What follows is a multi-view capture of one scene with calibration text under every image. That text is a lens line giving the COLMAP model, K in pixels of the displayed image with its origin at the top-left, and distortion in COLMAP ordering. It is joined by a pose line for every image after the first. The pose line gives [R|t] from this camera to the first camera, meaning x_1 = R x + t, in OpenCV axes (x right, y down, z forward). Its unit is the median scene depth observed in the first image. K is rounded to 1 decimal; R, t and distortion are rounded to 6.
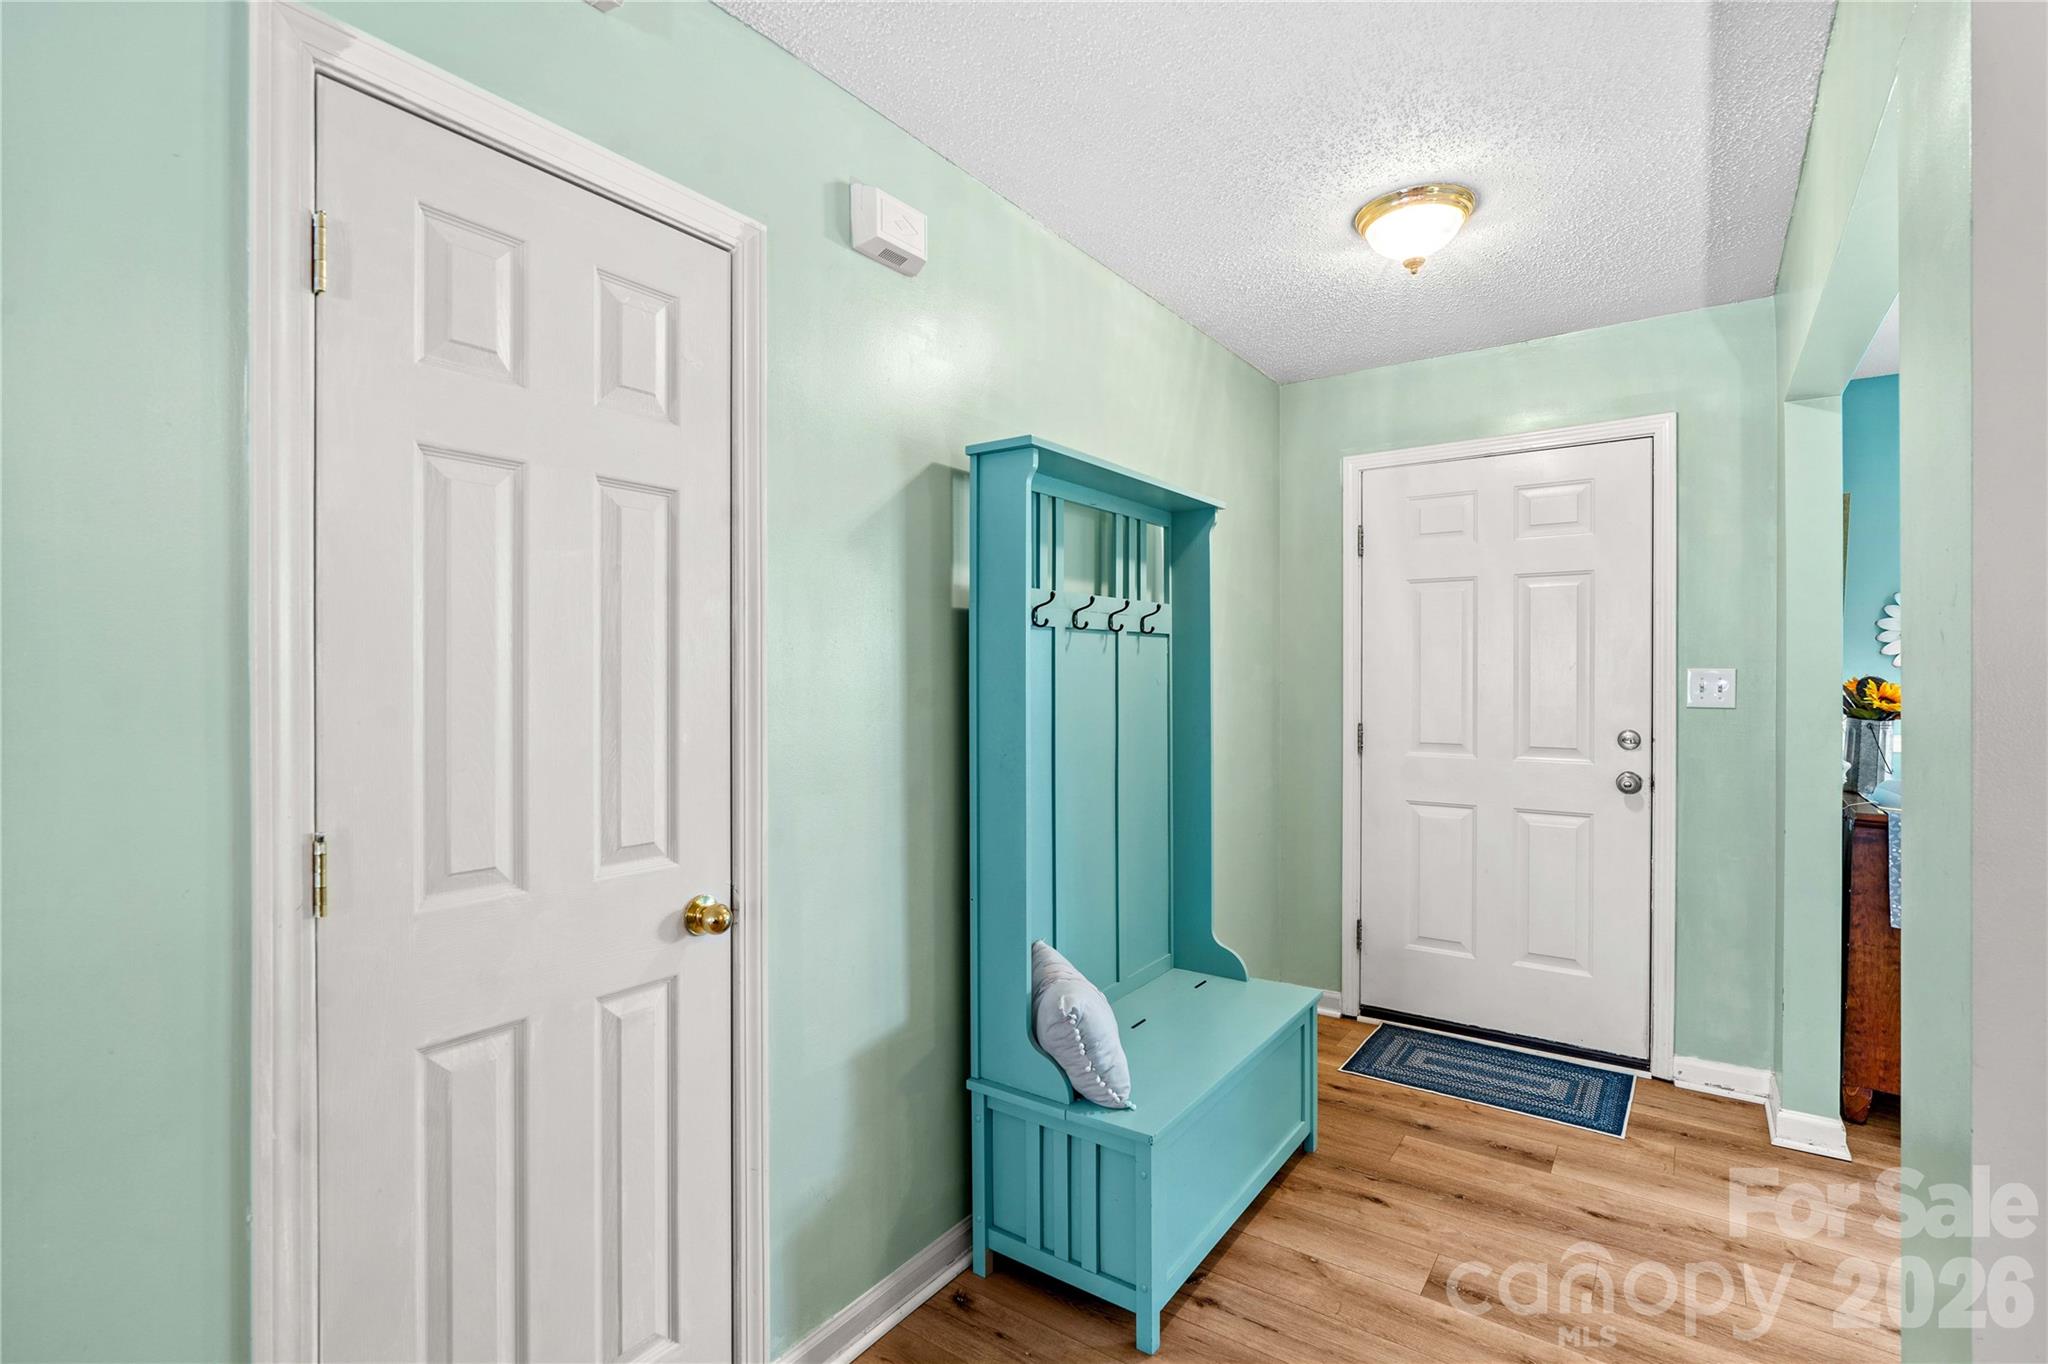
lens RADIAL K [[956.8, 0, 1024.0], [0, 956.8, 682.0], [0, 0, 1]] dist [-0.000617, -0.000021]
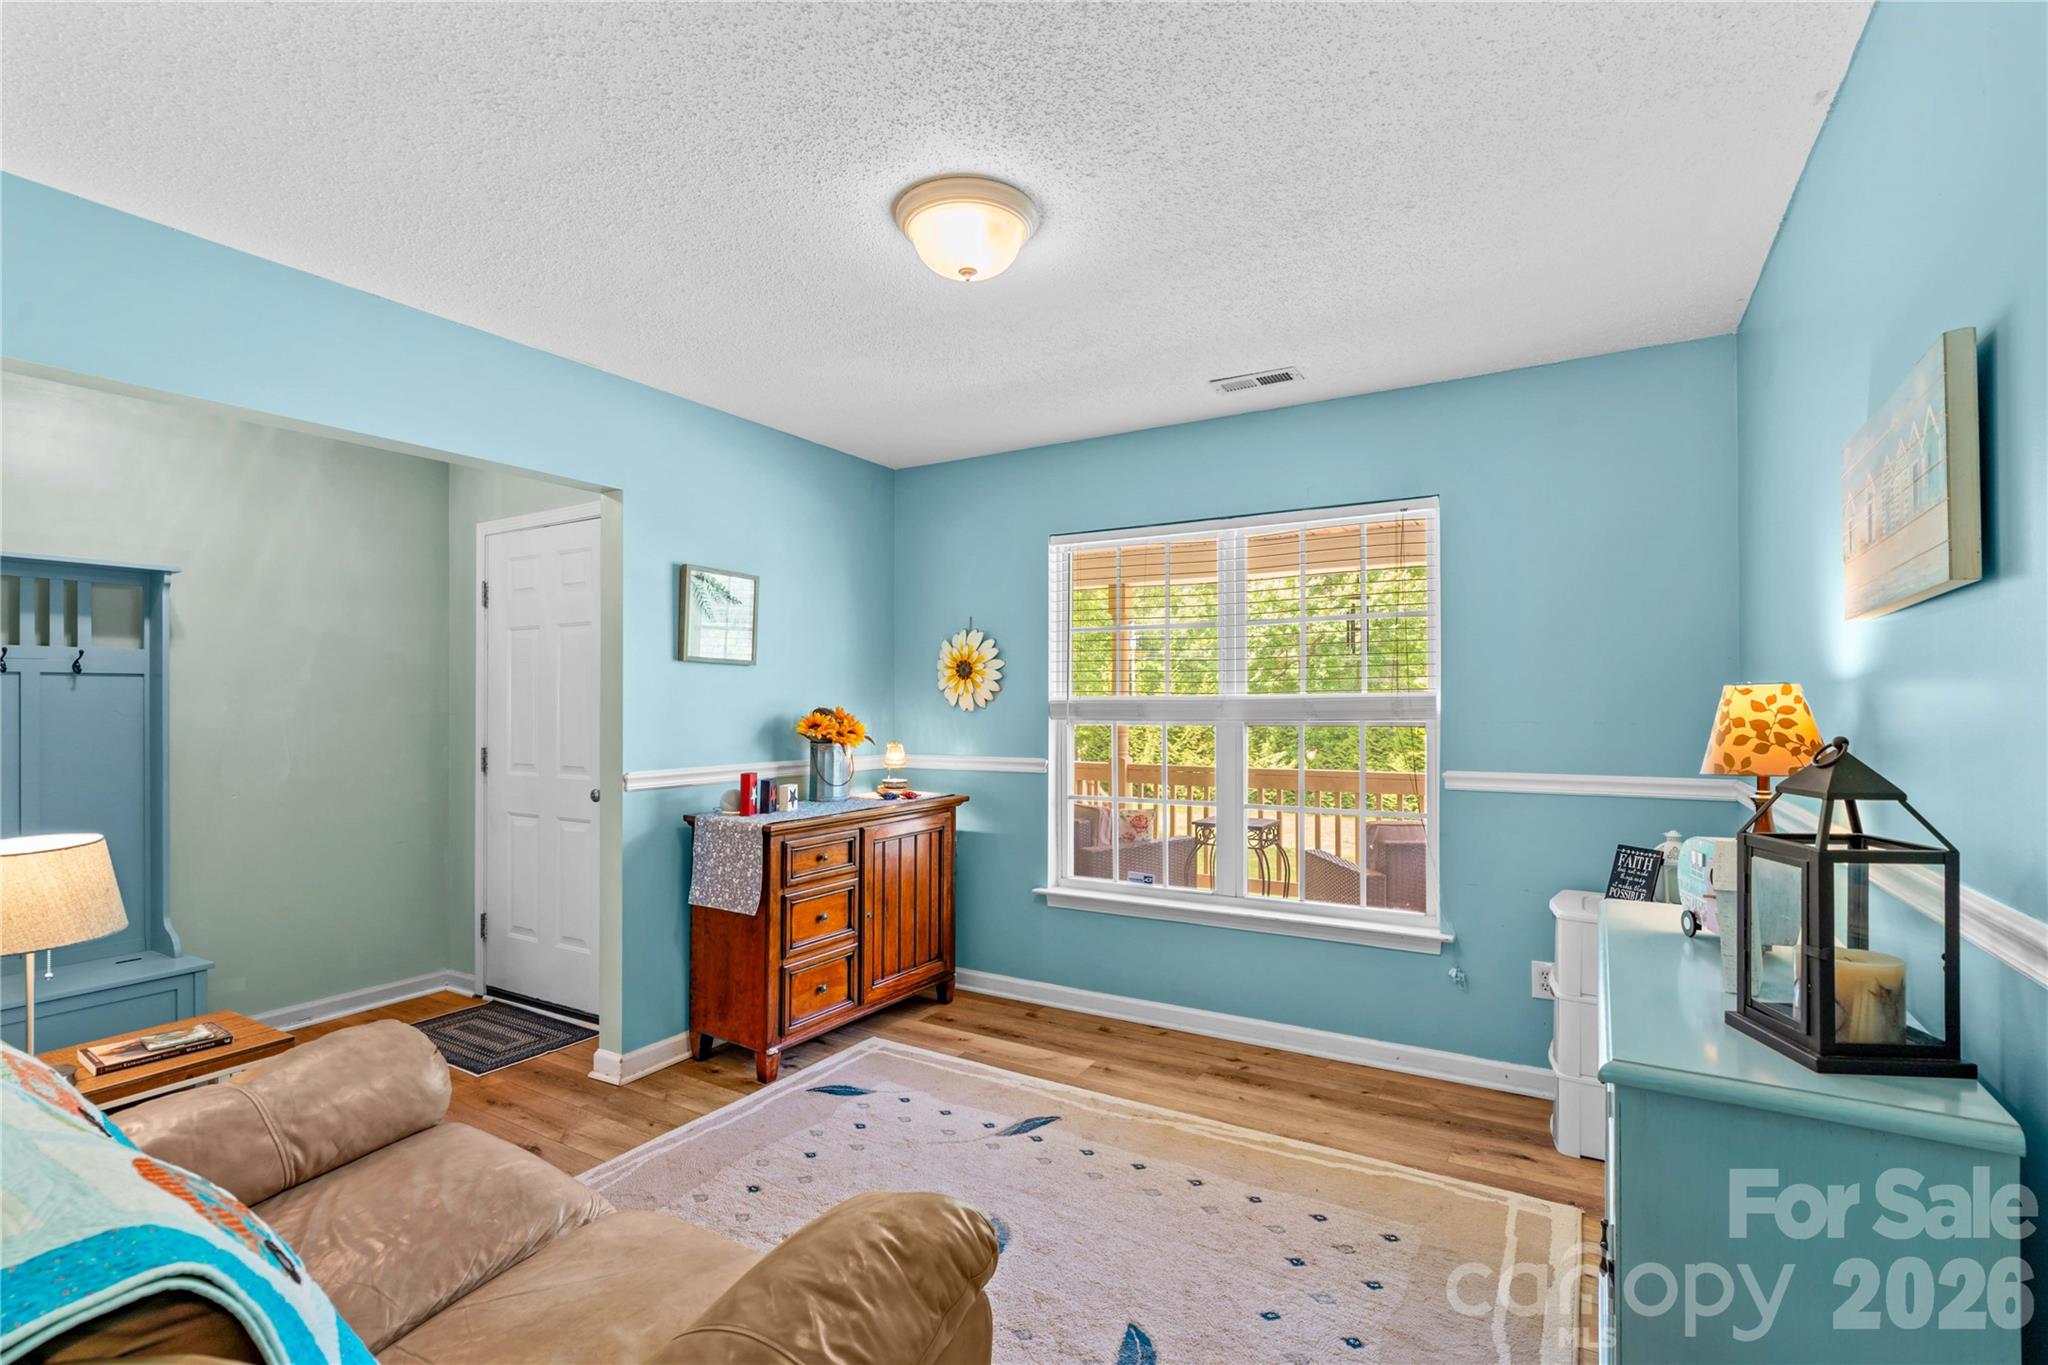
lens RADIAL K [[945.3, 0, 1021.5], [0, 945.3, 703.3], [0, 0, 1]] dist [-0.001550, -0.000040]
pose [[0.997177, -0.001405, 0.075073, 1.091707], [0.002164, 0.999947, -0.010028, 0.001102], [-0.075054, 0.010162, 0.997128, -0.259702]]
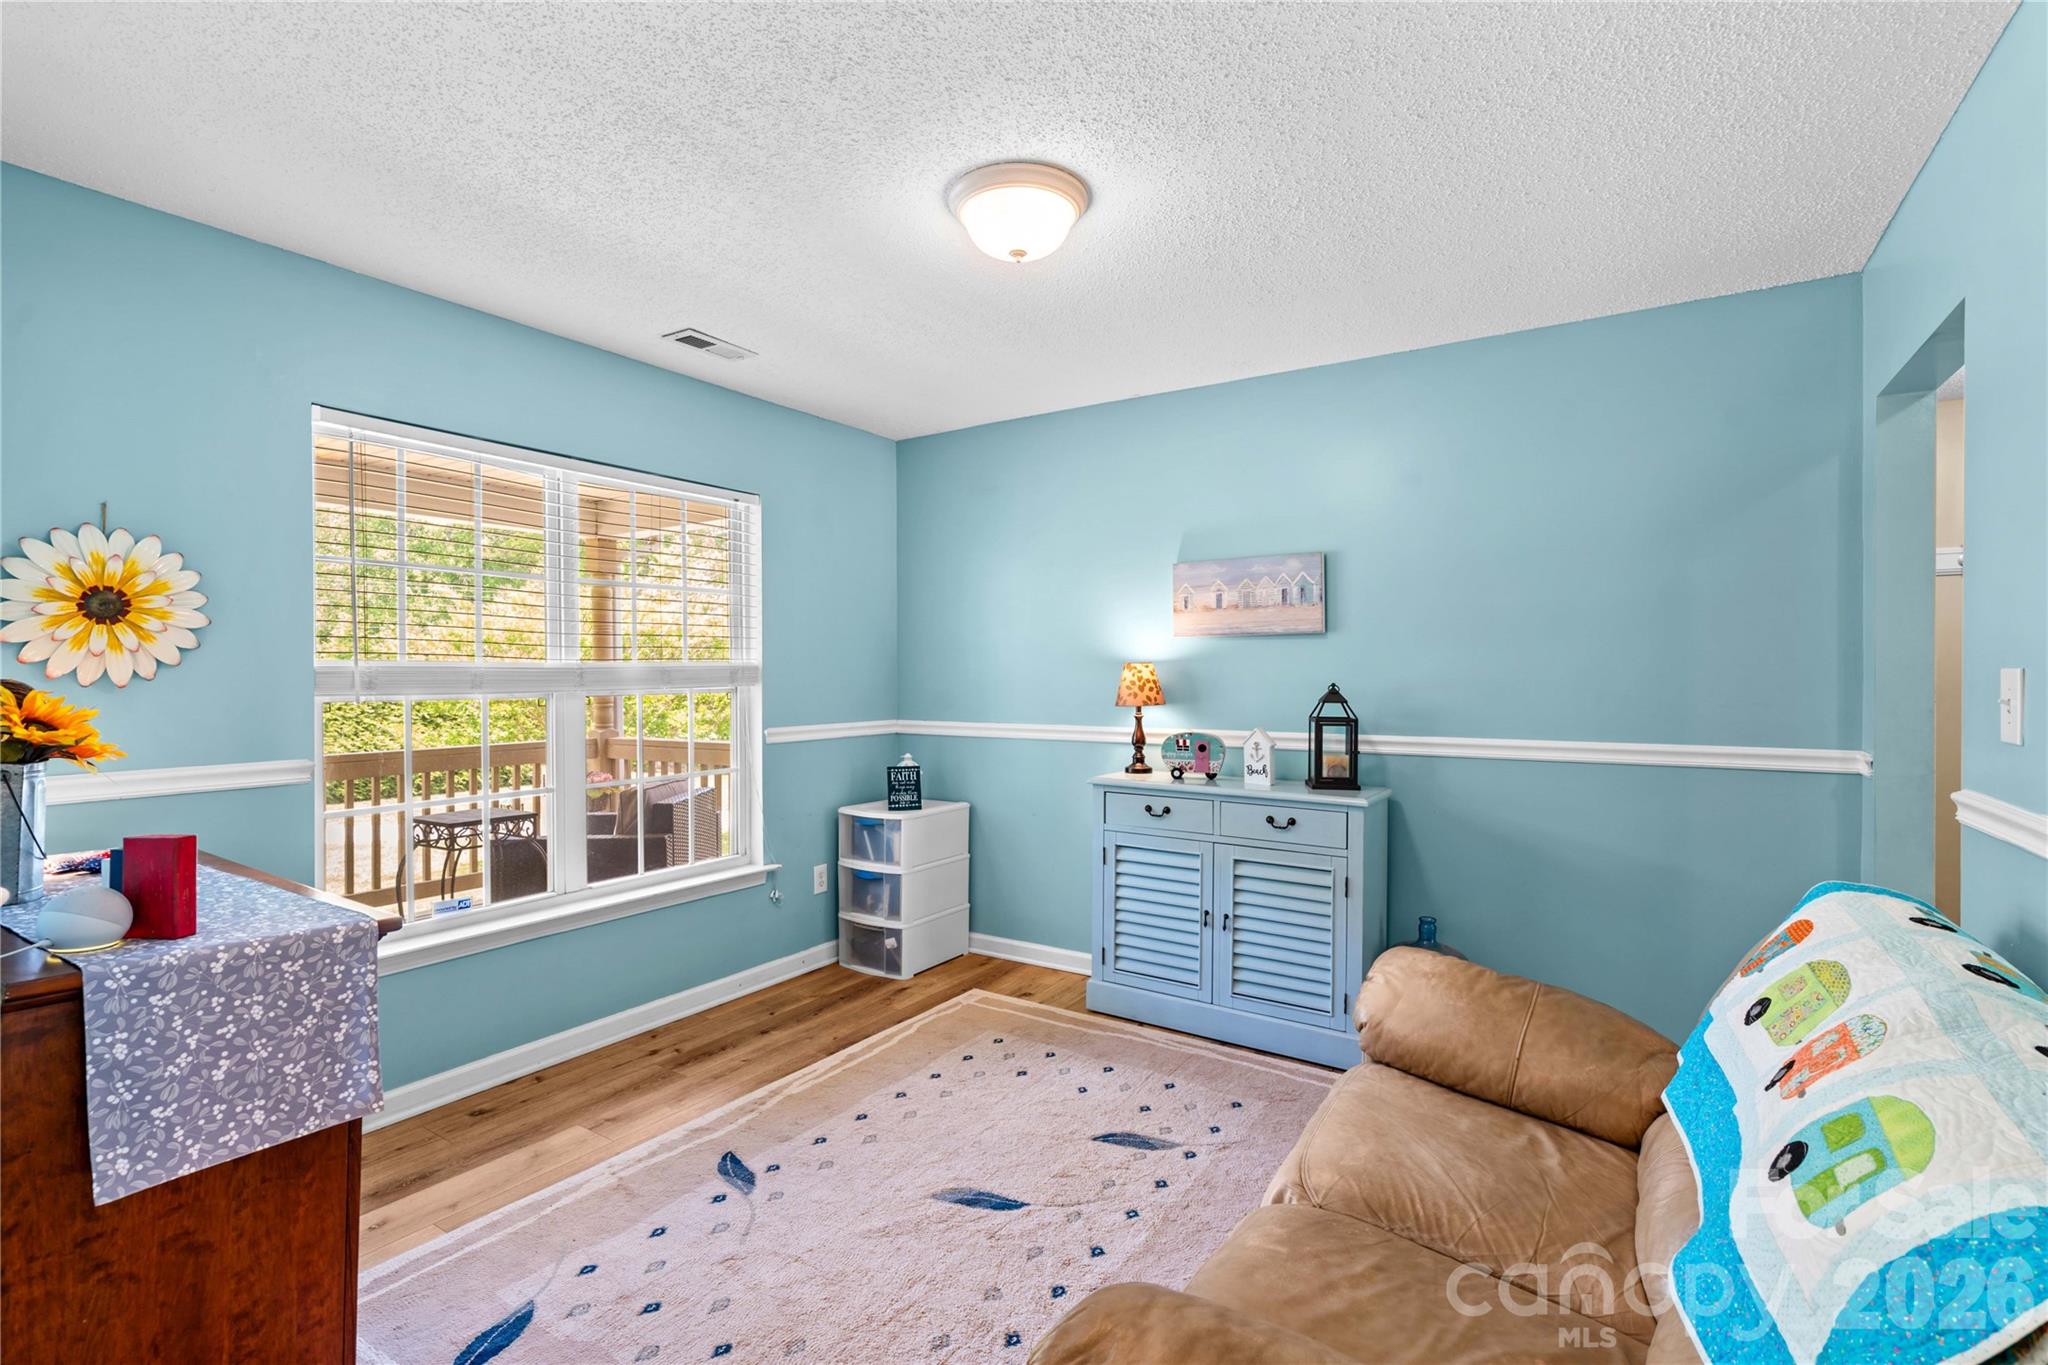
lens RADIAL K [[926.6, 0, 1024.0], [0, 926.6, 682.5], [0, 0, 1]] dist [-0.000207, 0.000184]
pose [[-0.038932, -0.009405, 0.999198, 0.373393], [0.009107, 0.999911, 0.009766, -0.004282], [-0.999200, 0.009480, -0.038843, 0.480651]]
